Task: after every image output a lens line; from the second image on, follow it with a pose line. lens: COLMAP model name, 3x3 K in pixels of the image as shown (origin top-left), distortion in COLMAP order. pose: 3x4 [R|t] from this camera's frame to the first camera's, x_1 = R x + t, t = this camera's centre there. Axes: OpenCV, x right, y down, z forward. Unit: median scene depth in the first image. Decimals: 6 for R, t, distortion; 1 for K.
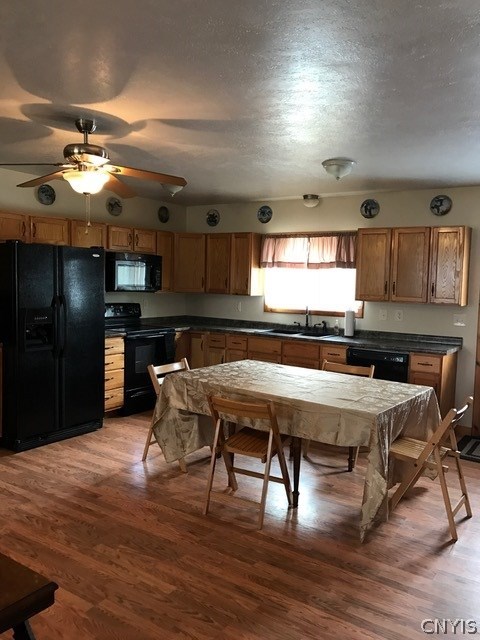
lens RADIAL K [[520.2, 0, 256.0], [0, 520.2, 320.2], [0, 0, 1]] dist [0.017751, 0.002465]
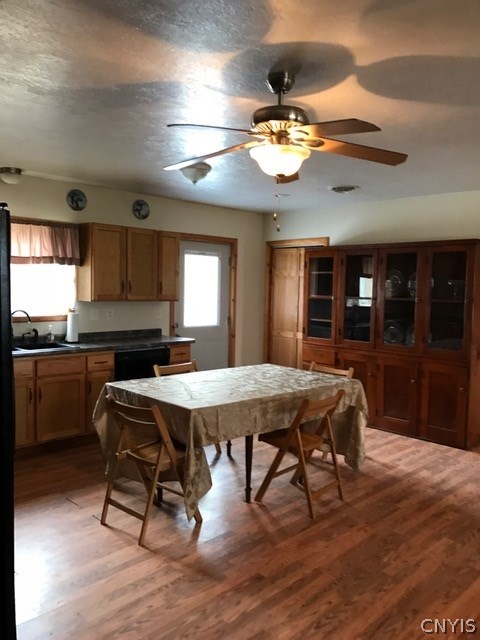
lens RADIAL K [[520.2, 0, 256.0], [0, 520.2, 320.2], [0, 0, 1]] dist [0.017751, 0.002465]
pose [[0.191376, -0.086995, 0.977654, -0.899123], [0.062009, 0.995146, 0.076413, -0.078683], [-0.979556, 0.046000, 0.195842, 0.749348]]
